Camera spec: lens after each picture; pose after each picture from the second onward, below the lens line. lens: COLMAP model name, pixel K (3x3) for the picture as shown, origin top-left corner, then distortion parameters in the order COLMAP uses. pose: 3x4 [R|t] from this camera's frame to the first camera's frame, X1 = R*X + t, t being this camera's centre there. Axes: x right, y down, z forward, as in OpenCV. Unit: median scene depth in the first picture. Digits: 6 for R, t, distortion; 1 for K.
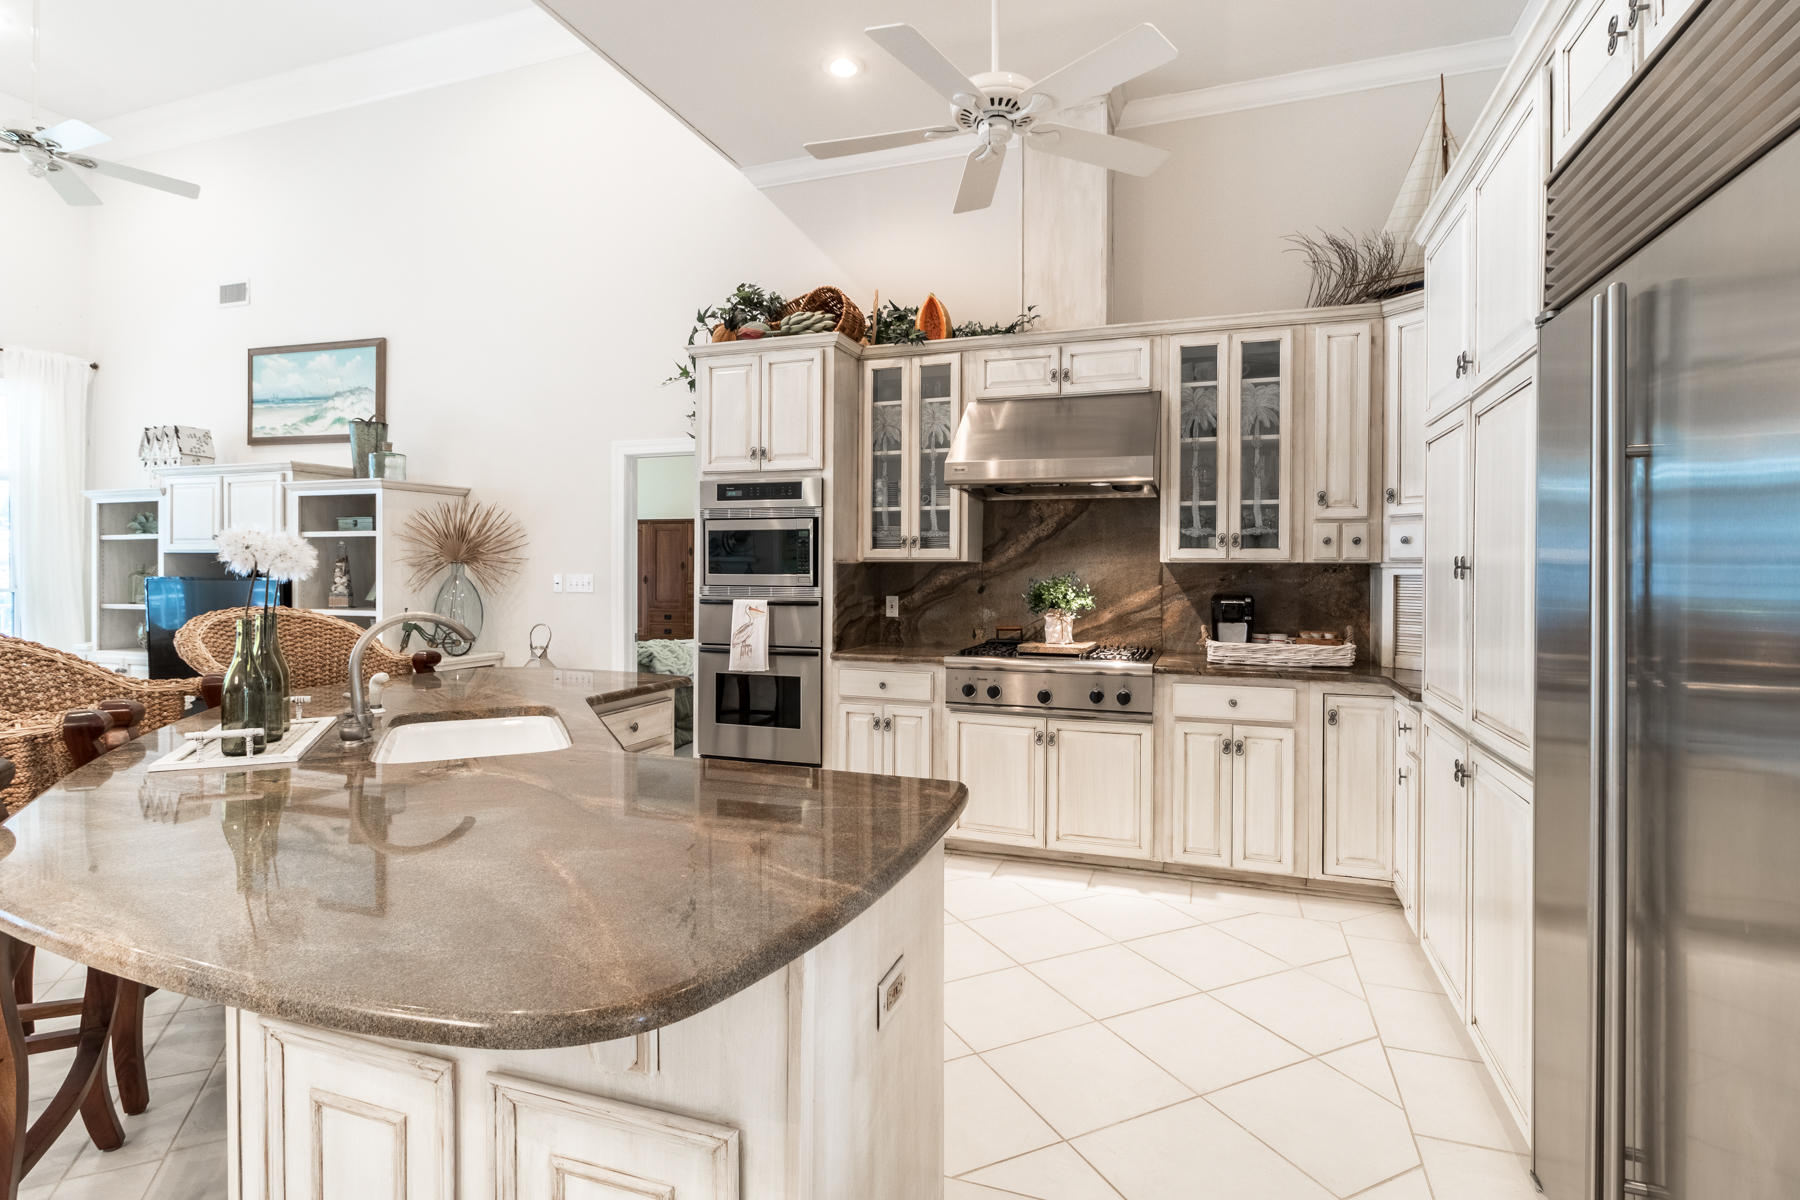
lens RADIAL K [[913.9, 0, 898.9], [0, 913.9, 590.9], [0, 0, 1]] dist [-0.002005, 0.000346]
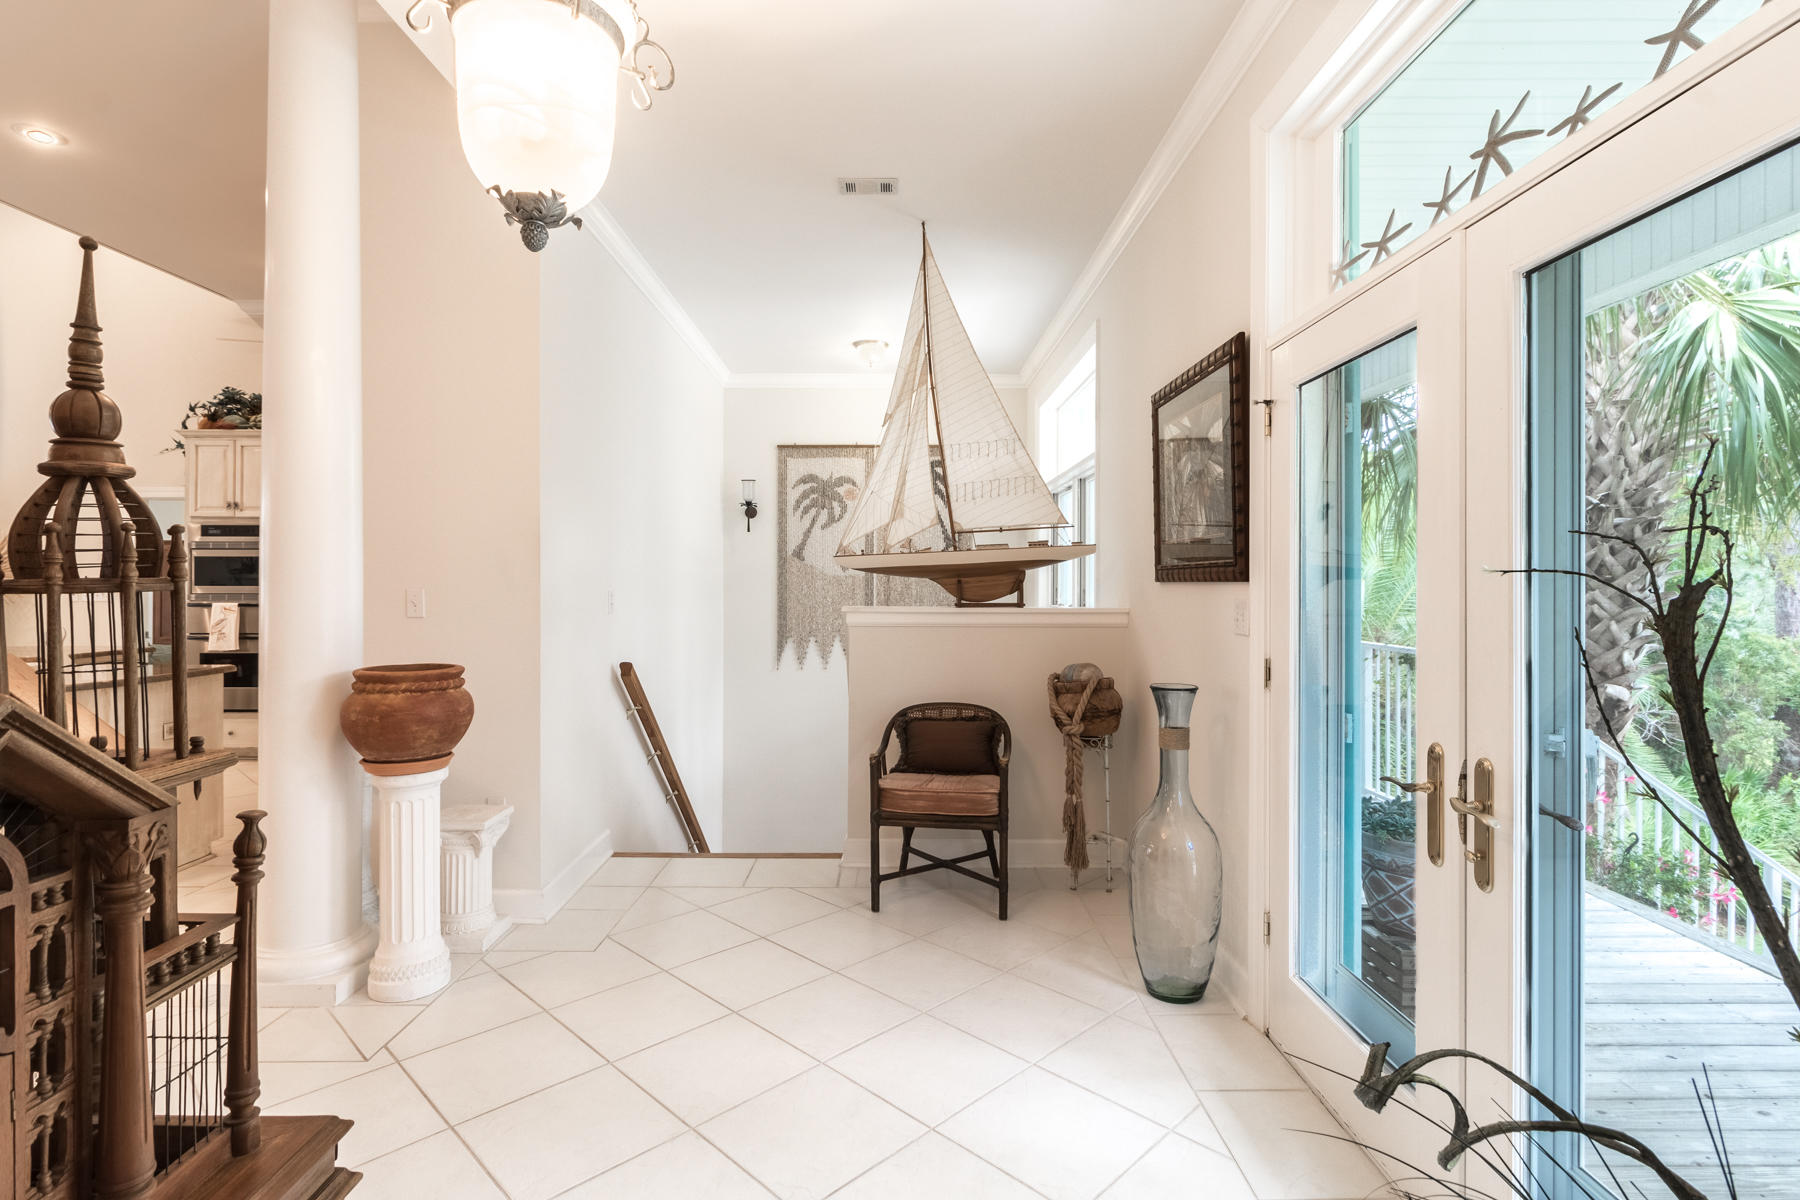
lens RADIAL K [[913.9, 0, 900.2], [0, 913.9, 593.6], [0, 0, 1]] dist [-0.002005, 0.000346]
pose [[0.942735, -0.001794, 0.333539, 0.374437], [0.005560, 0.999931, -0.010336, 0.015203], [-0.333497, 0.011598, 0.942680, -0.765953]]
